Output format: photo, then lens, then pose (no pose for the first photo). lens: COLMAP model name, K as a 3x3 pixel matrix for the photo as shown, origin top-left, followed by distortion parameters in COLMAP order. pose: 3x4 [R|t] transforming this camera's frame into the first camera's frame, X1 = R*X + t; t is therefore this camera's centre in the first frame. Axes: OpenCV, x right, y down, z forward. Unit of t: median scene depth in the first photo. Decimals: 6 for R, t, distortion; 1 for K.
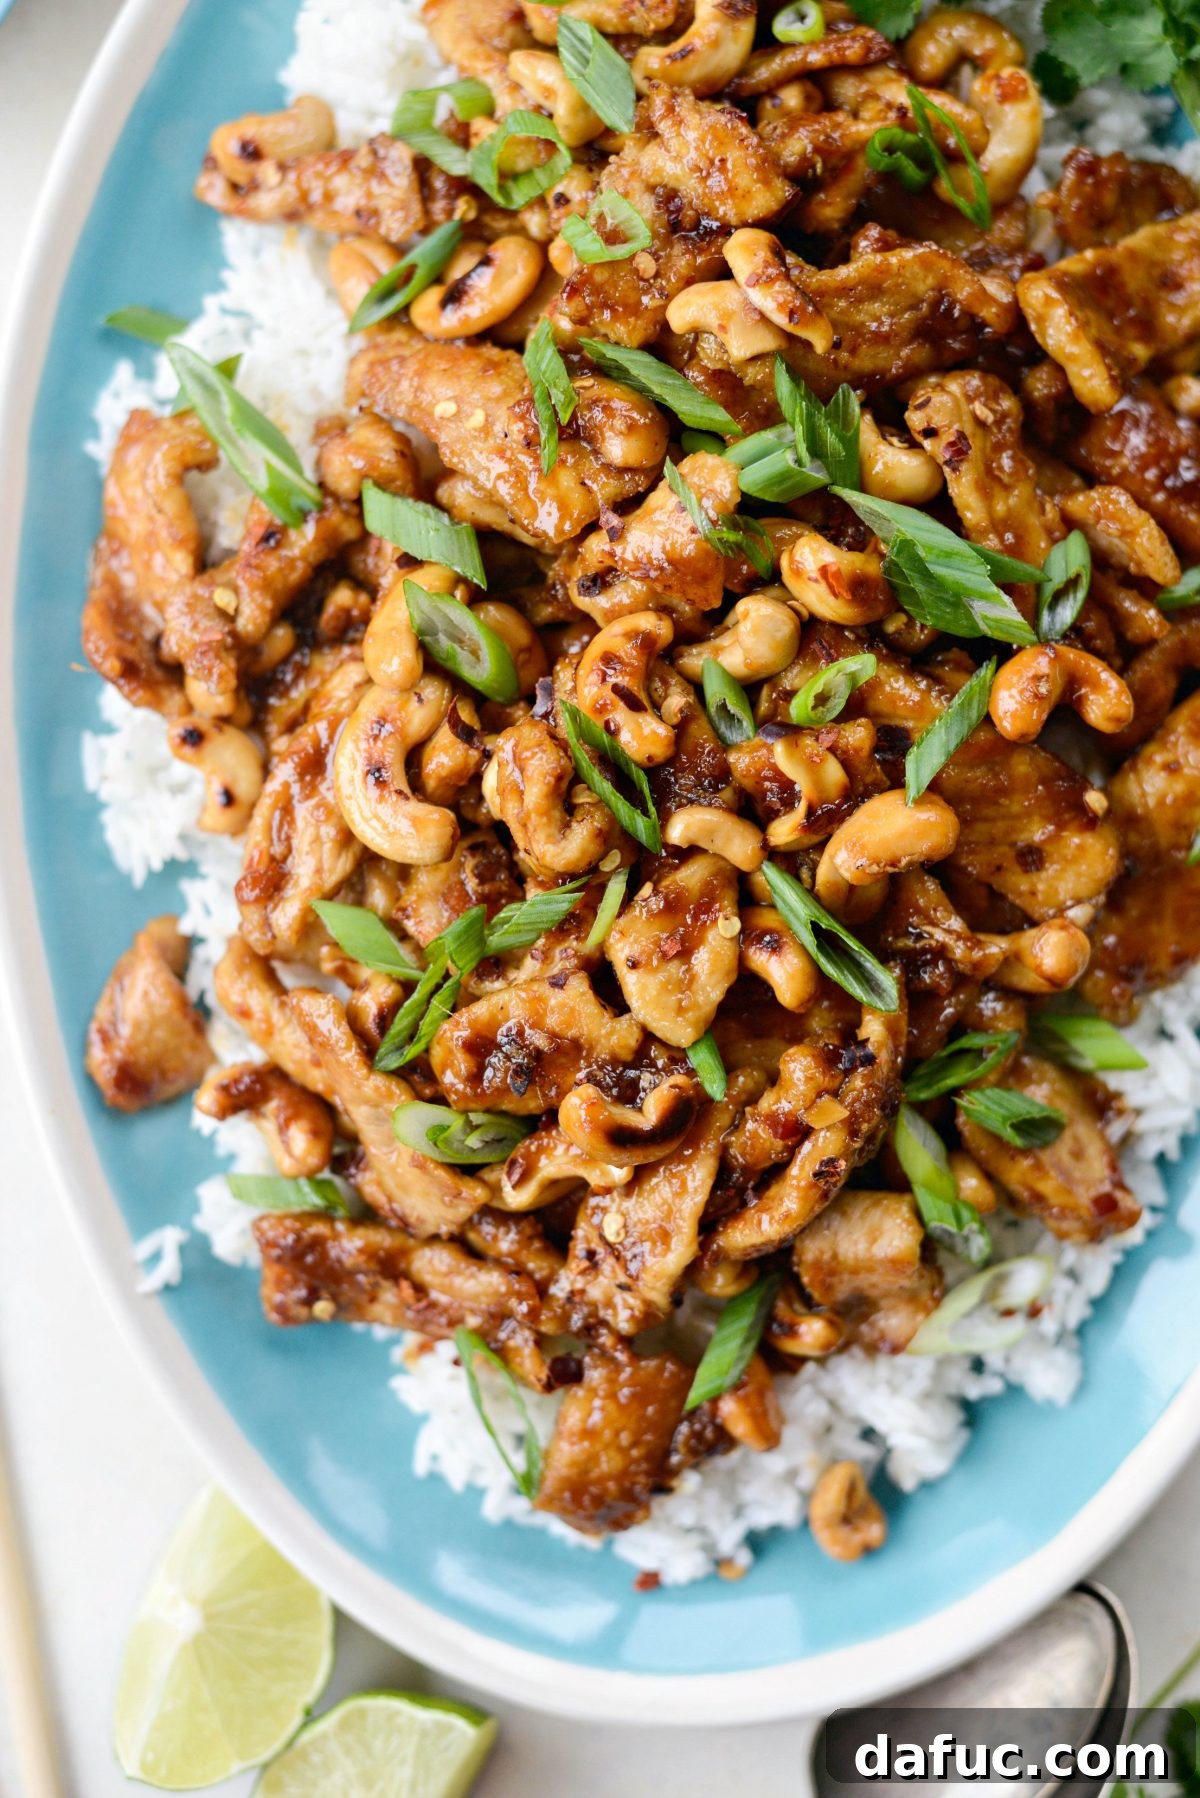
lens RADIAL K [[2924.8, 0, 562.0], [0, 2924.8, 845.3], [0, 0, 1]] dist [-0.499516, 4.060336]
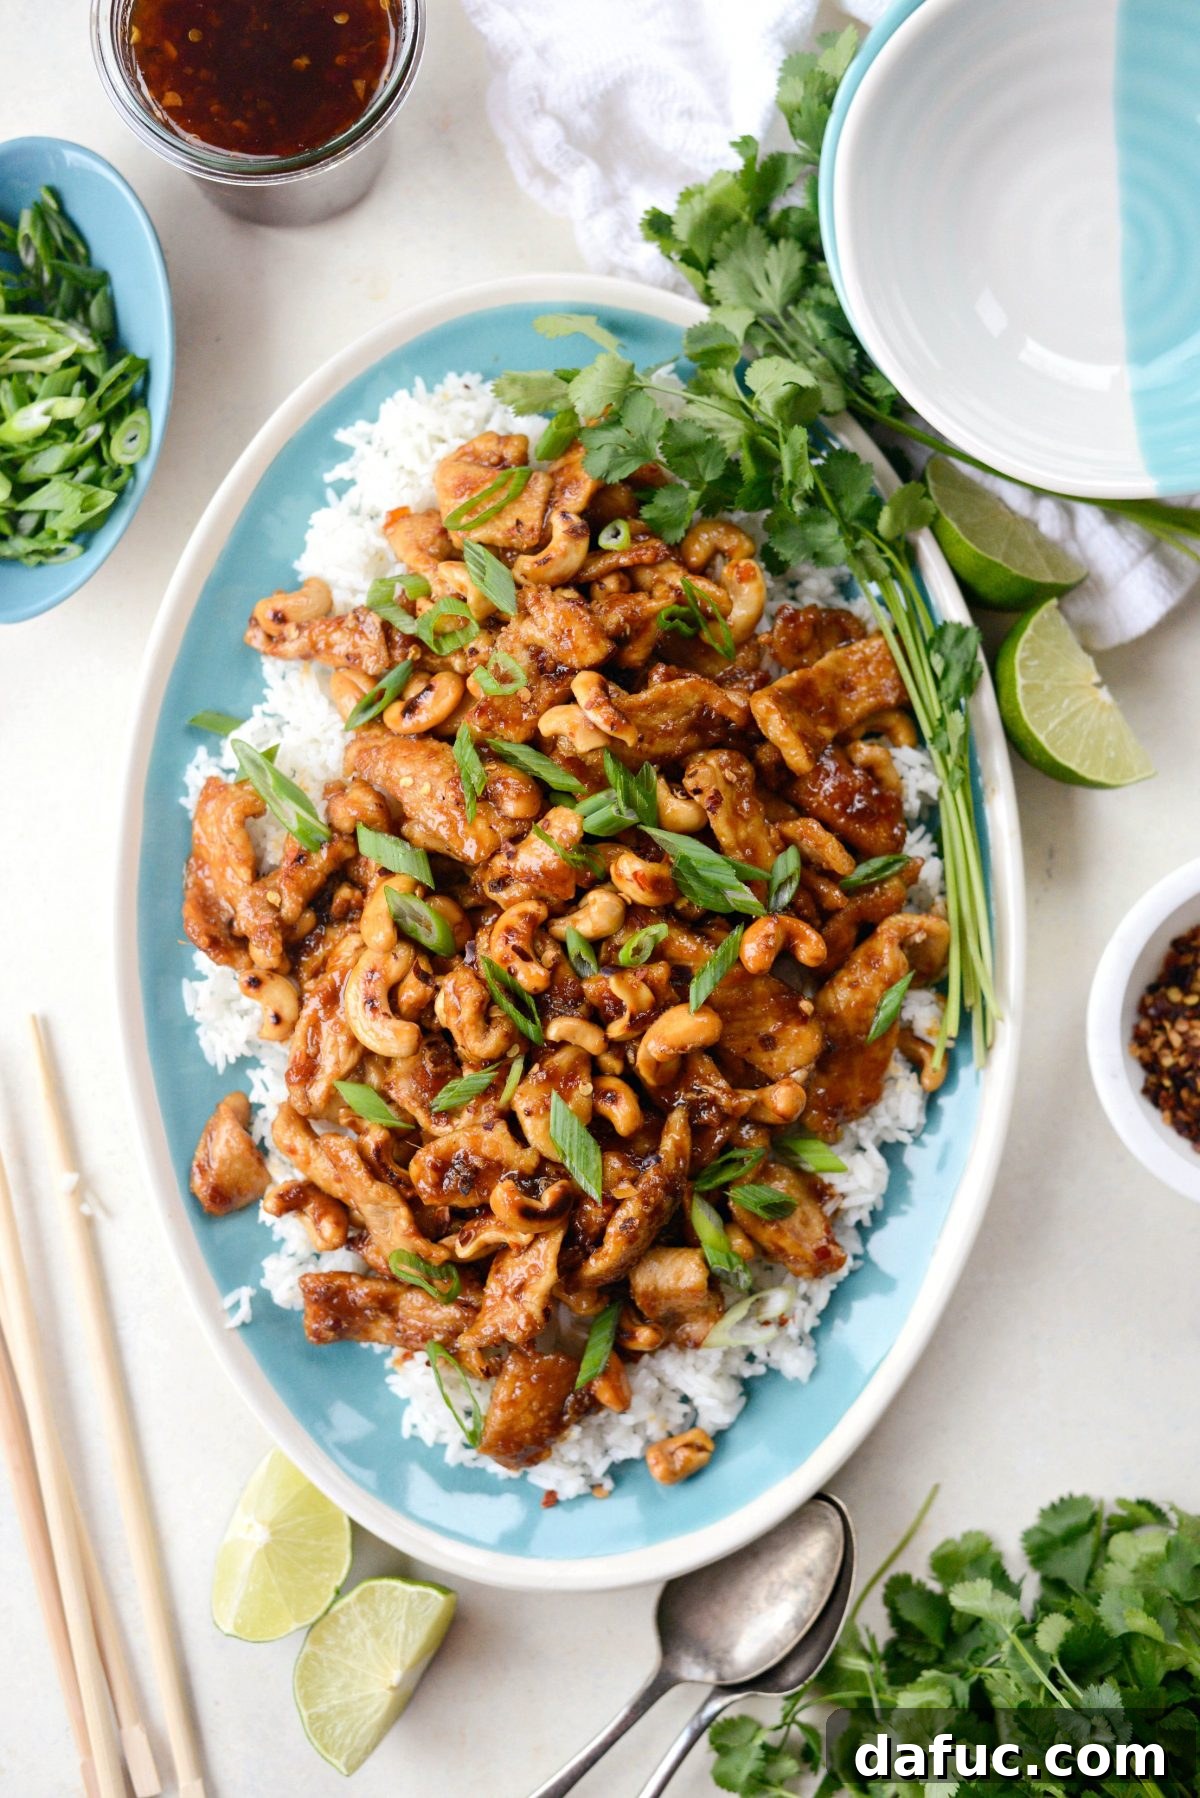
lens RADIAL K [[2679.4, 0, 630.0], [0, 2679.4, 901.6], [0, 0, 1]] dist [0.023391, 0.007438]
pose [[0.998211, -0.025846, 0.053905, 0.002966], [0.027826, 0.998953, -0.036309, -0.022389], [-0.052911, 0.037744, 0.997886, -0.521645]]
